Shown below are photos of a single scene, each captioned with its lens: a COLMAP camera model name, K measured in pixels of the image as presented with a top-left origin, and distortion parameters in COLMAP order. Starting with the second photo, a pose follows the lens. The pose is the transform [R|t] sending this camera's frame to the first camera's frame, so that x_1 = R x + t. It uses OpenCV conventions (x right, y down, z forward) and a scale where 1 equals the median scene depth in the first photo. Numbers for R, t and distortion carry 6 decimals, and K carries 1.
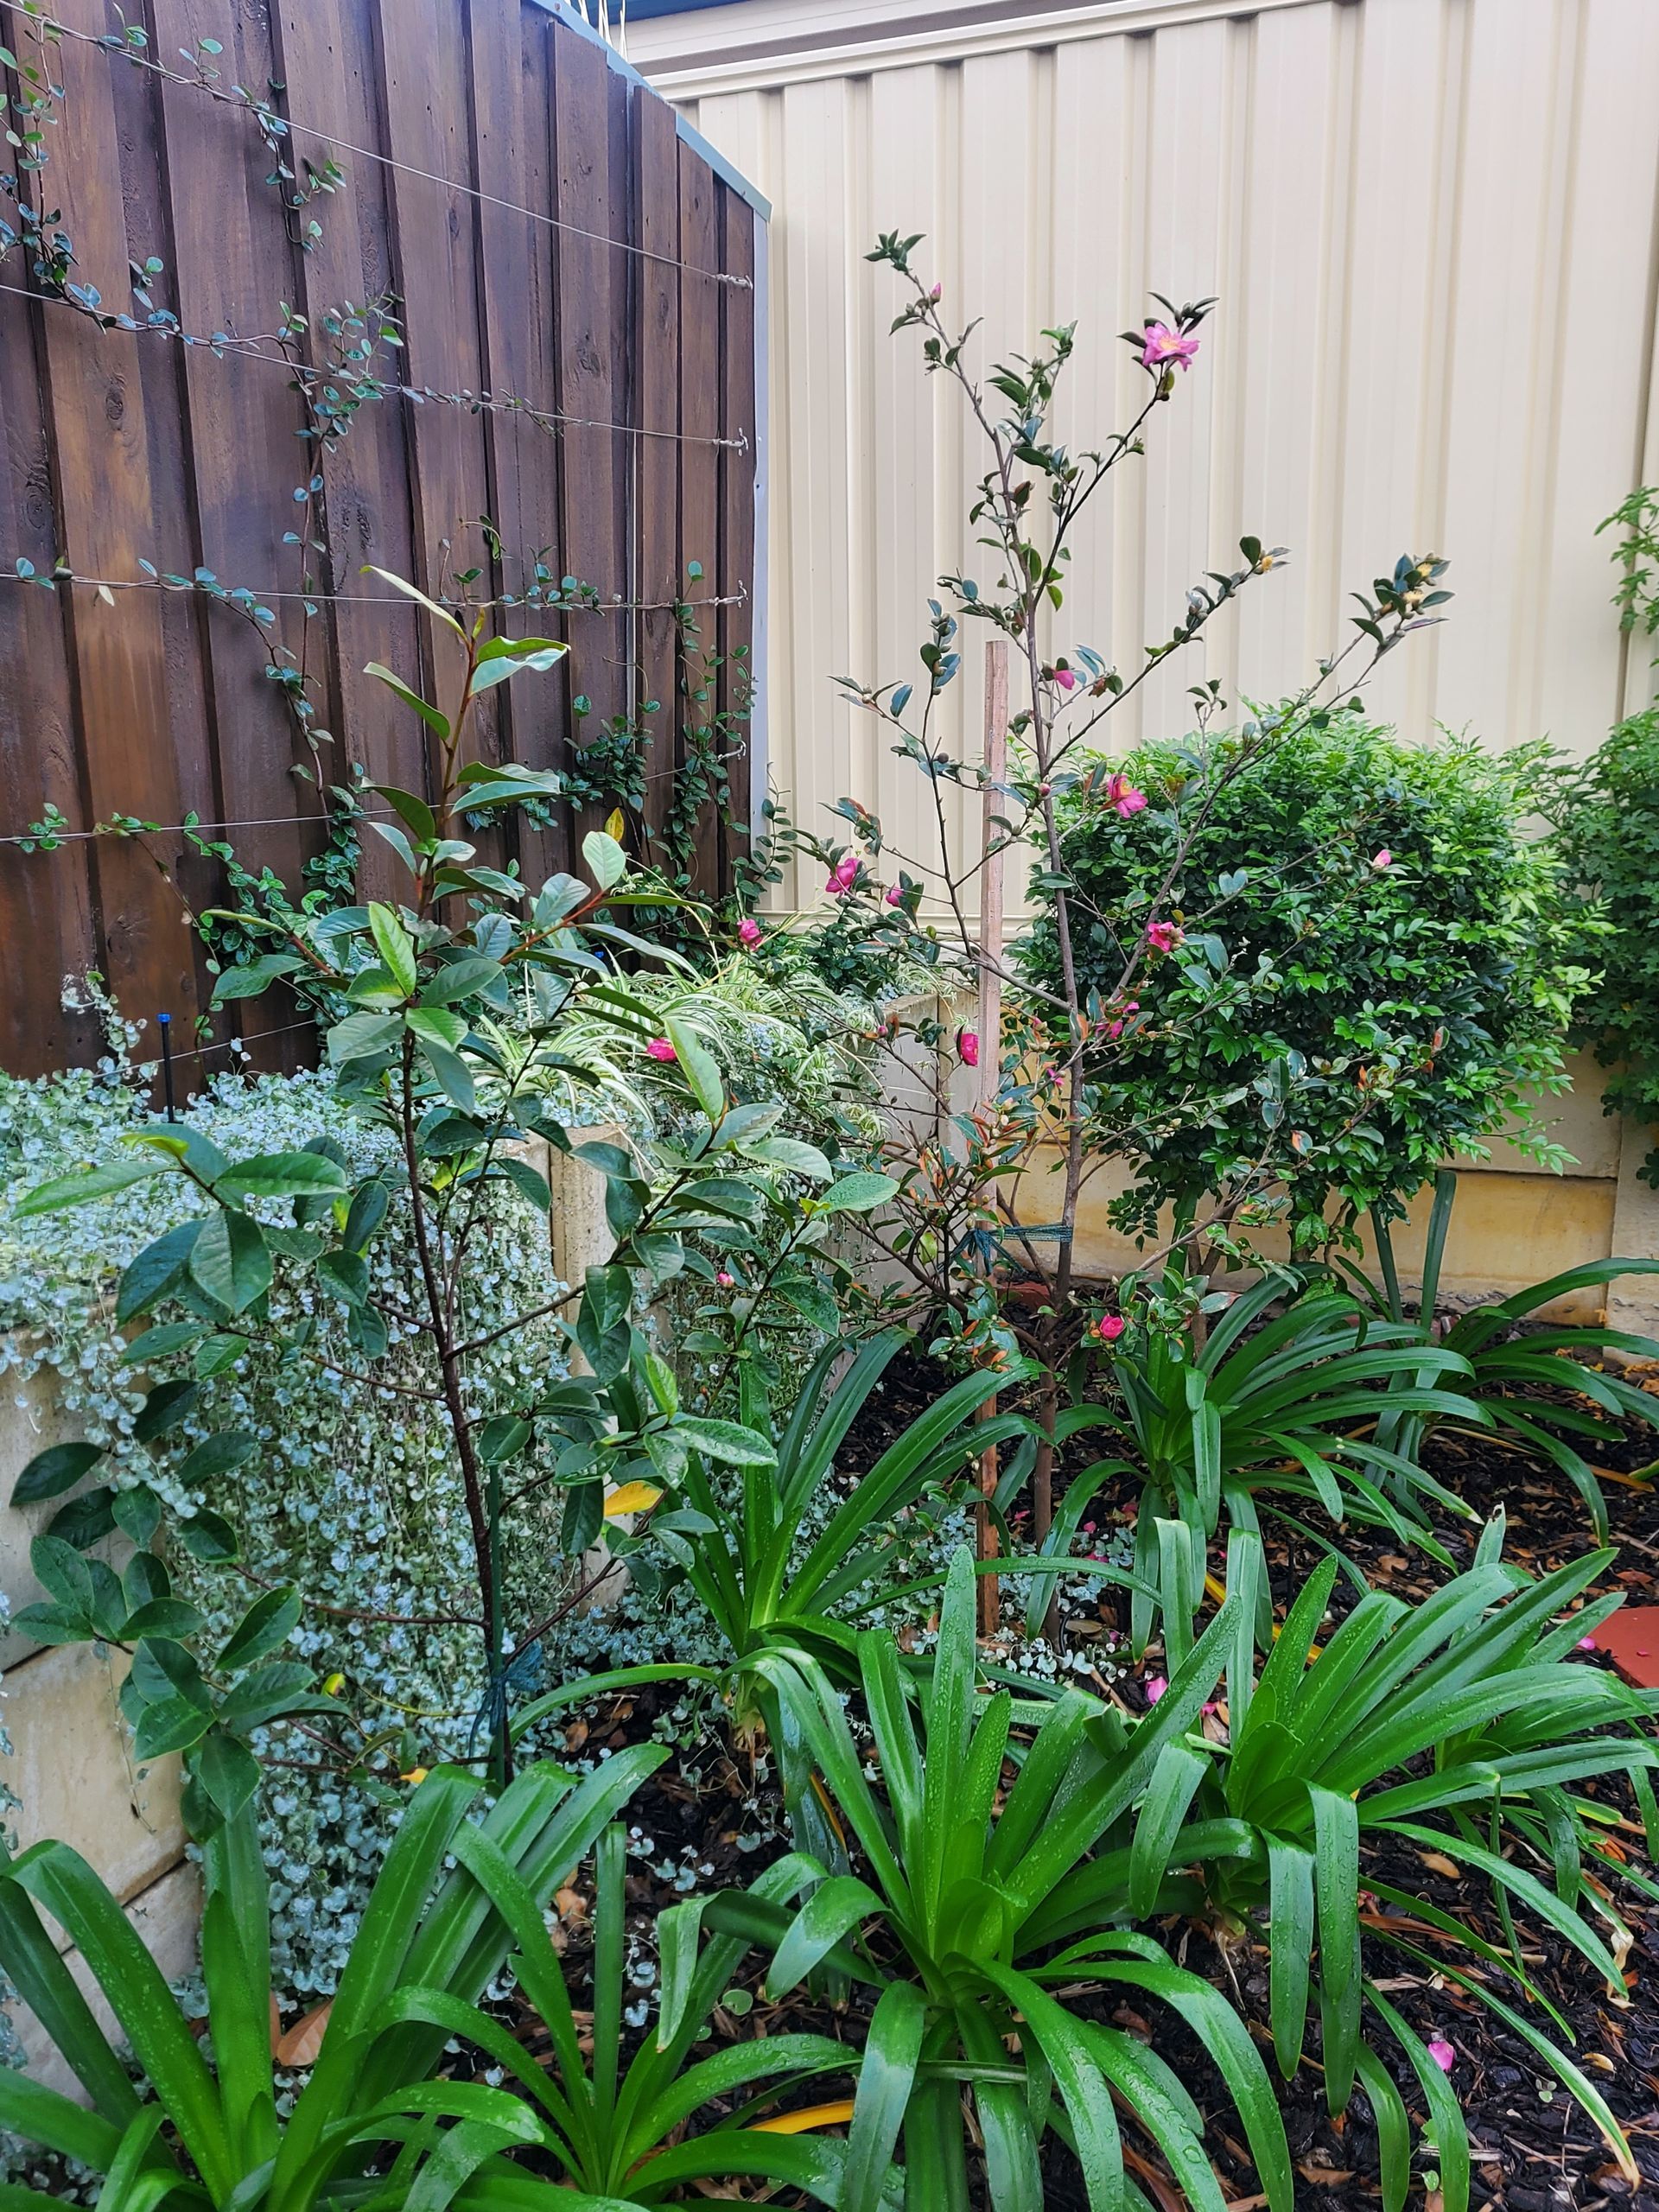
lens RADIAL K [[1811.9, 0, 823.9], [0, 1811.9, 1120.4], [0, 0, 1]] dist [-0.001514, 0.063139]
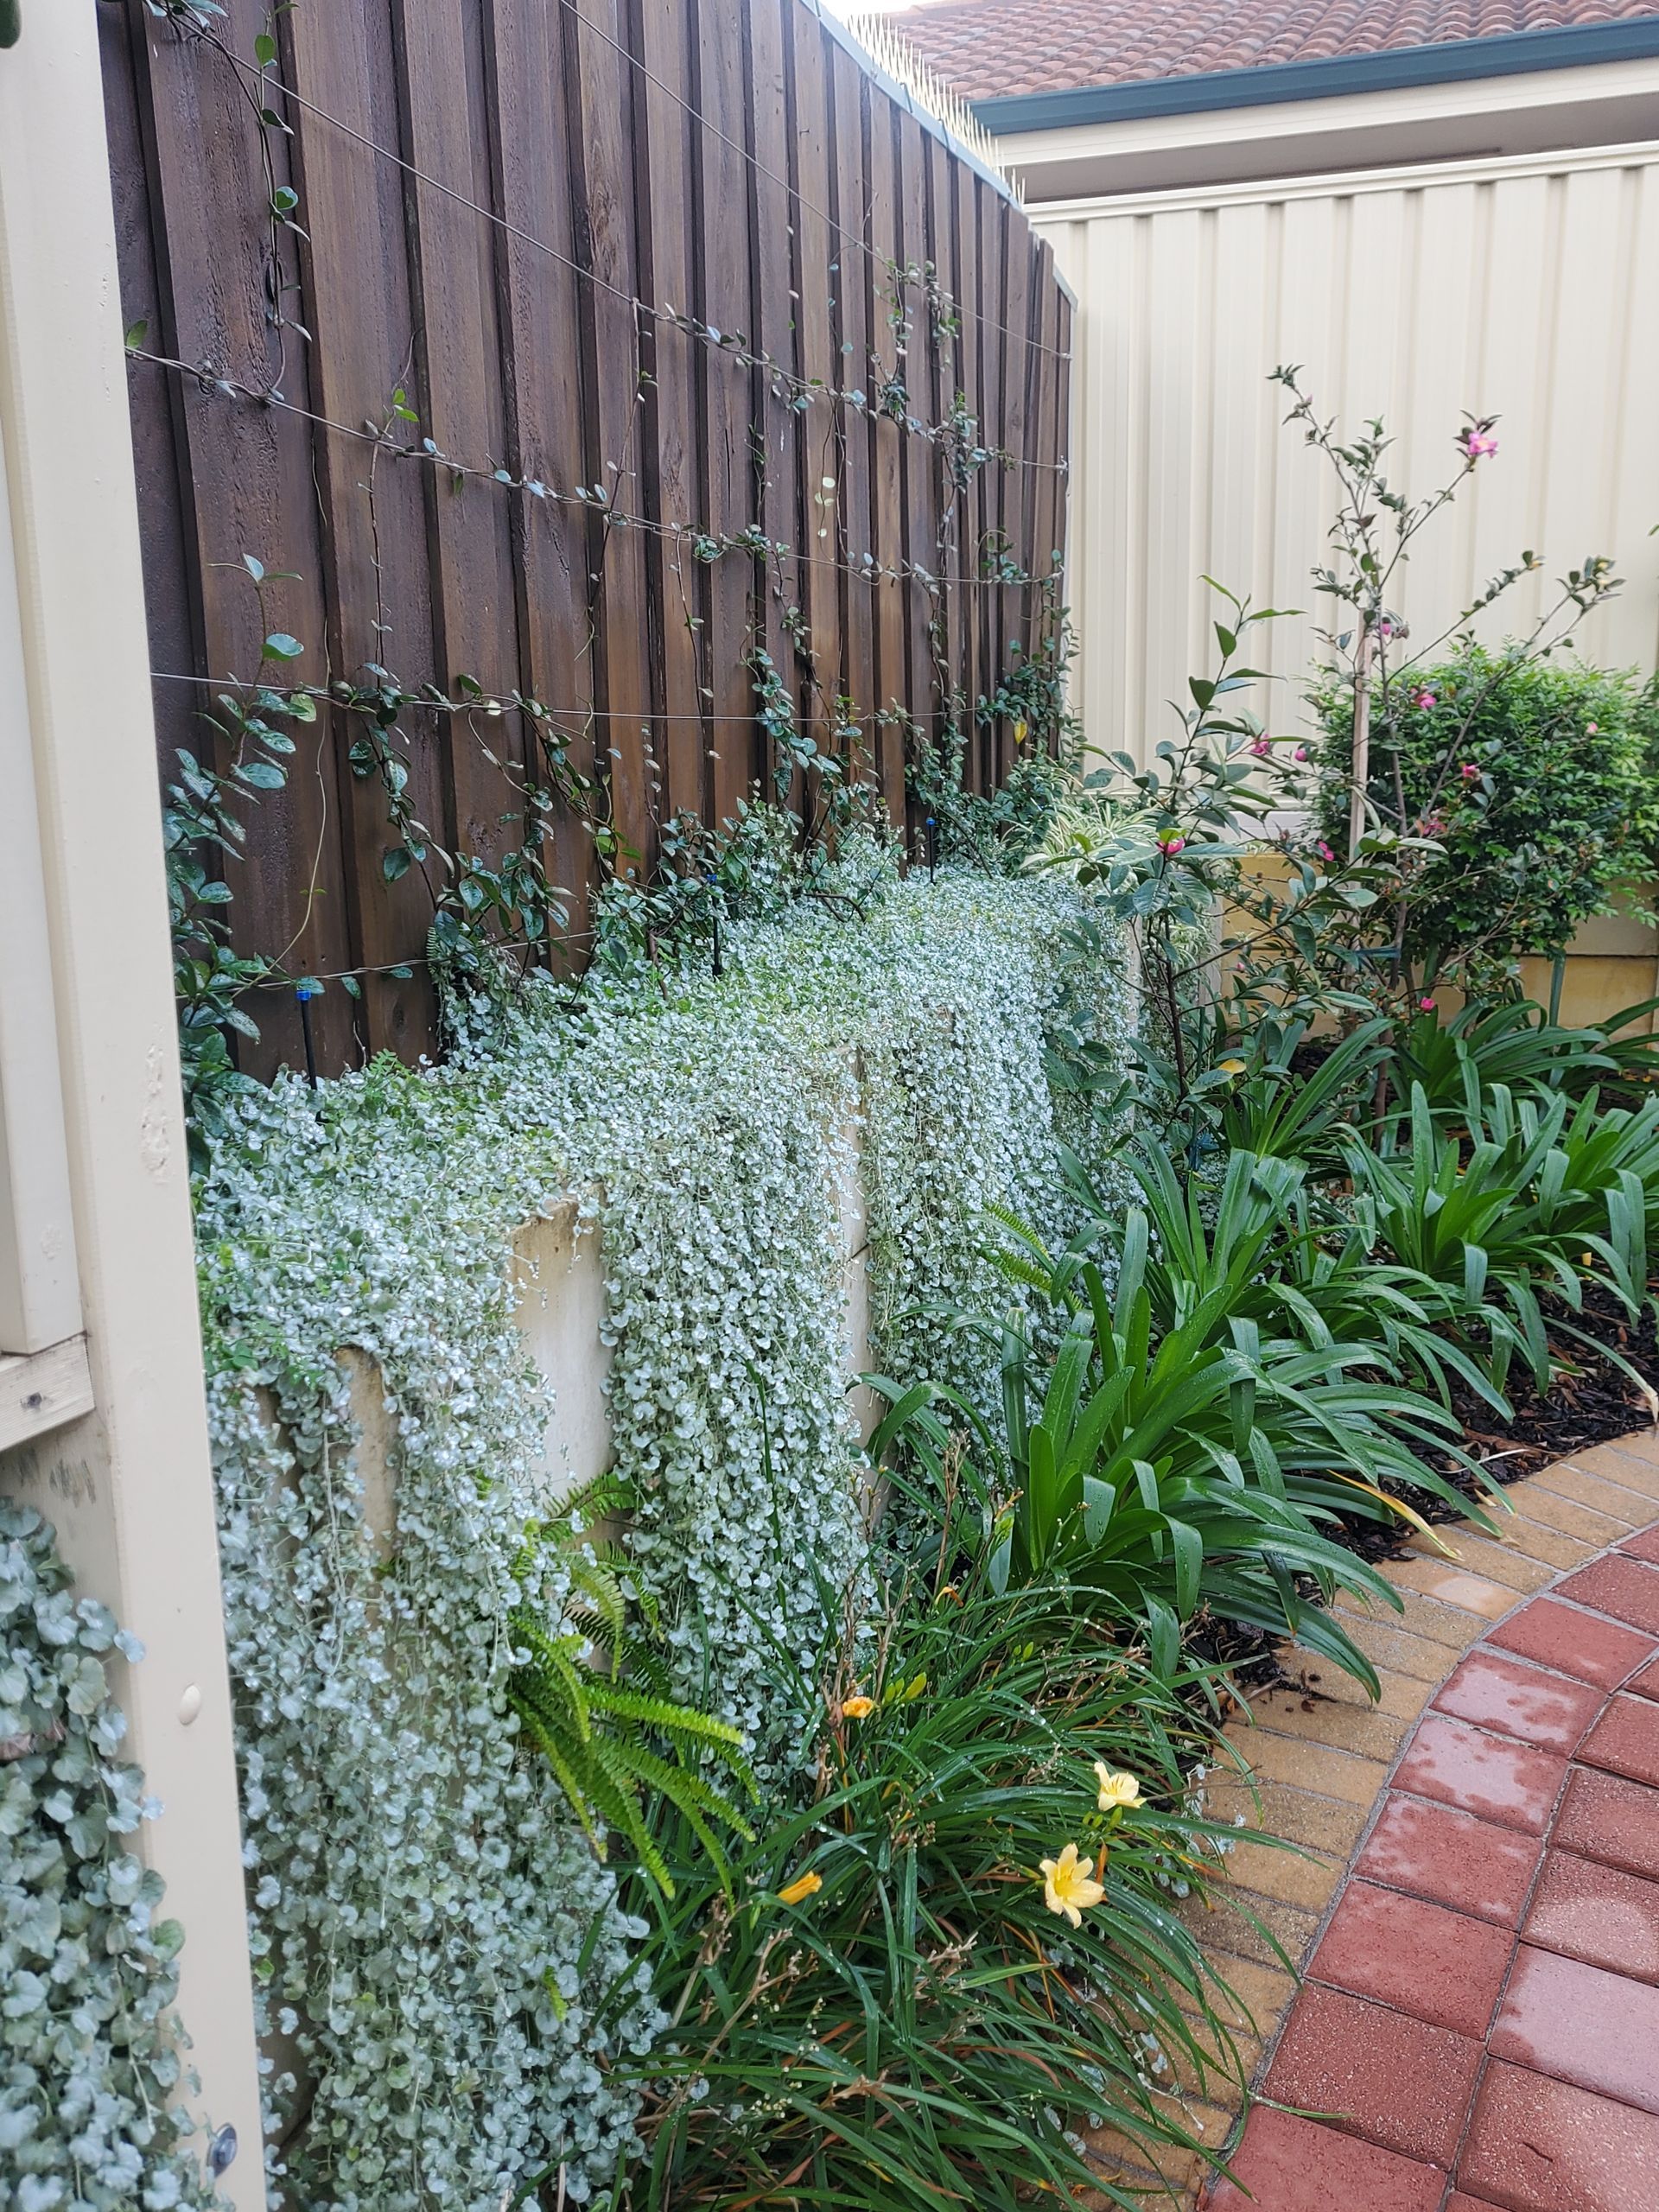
lens RADIAL K [[1838.6, 0, 835.3], [0, 1838.6, 1115.6], [0, 0, 1]] dist [0.029657, 0.006970]
pose [[0.996440, -0.023426, 0.080986, -0.540031], [0.021814, 0.999547, 0.020721, 0.167871], [-0.081434, -0.018881, 0.996500, -0.704165]]
